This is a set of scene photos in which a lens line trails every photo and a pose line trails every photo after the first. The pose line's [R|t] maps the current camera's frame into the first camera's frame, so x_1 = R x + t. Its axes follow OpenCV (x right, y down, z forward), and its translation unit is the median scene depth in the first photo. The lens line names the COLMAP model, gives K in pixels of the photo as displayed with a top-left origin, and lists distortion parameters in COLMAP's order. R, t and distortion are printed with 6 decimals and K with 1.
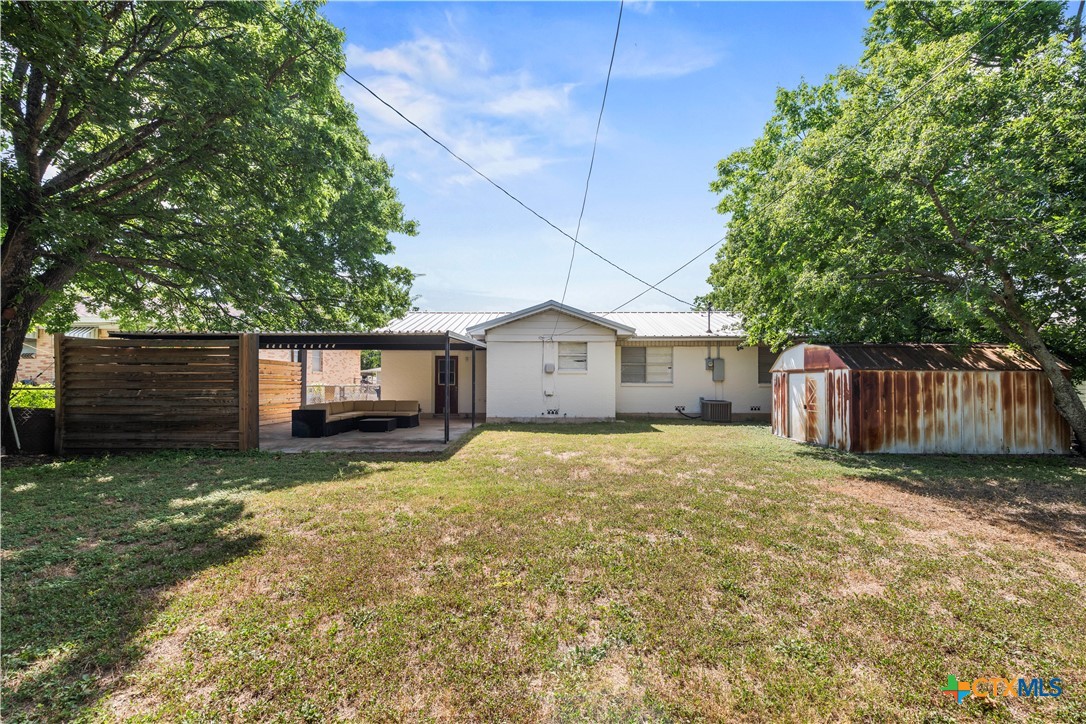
lens RADIAL K [[434.1, 0, 537.6], [0, 434.1, 376.7], [0, 0, 1]] dist [-0.000696, -0.000392]
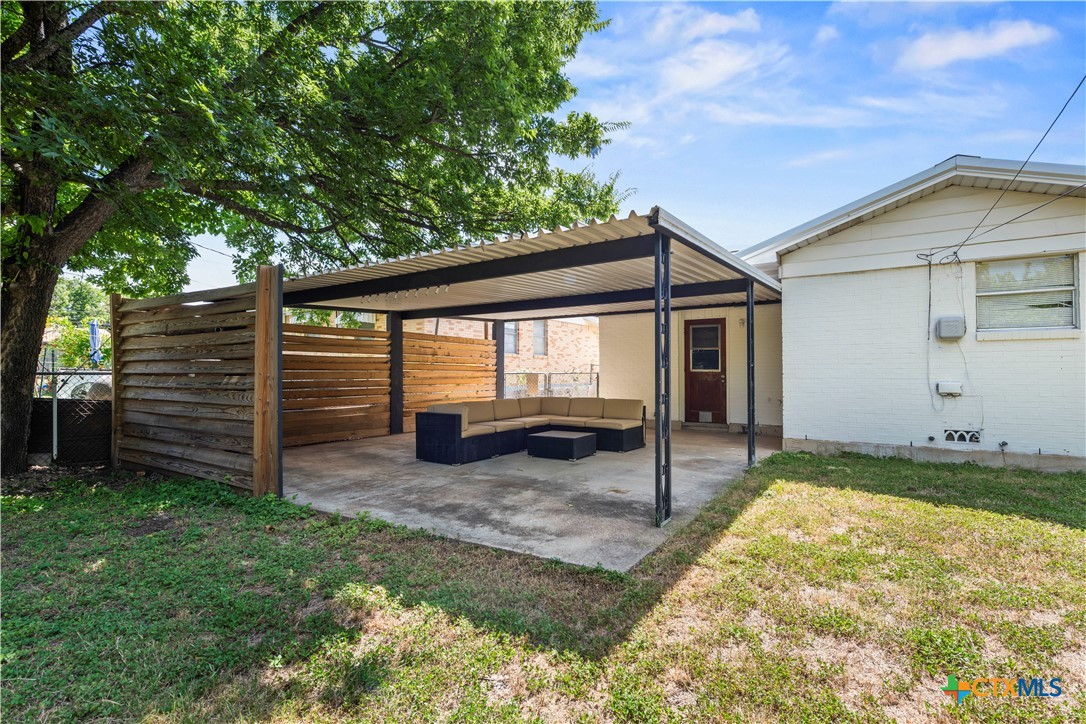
lens RADIAL K [[528.4, 0, 543.0], [0, 528.4, 362.0], [0, 0, 1]] dist [-0.003556, -0.000390]
pose [[0.854142, -0.011691, -0.519909, -0.042210], [0.008719, 0.999929, -0.008161, 0.012874], [0.519967, 0.002438, 0.854183, 0.378150]]
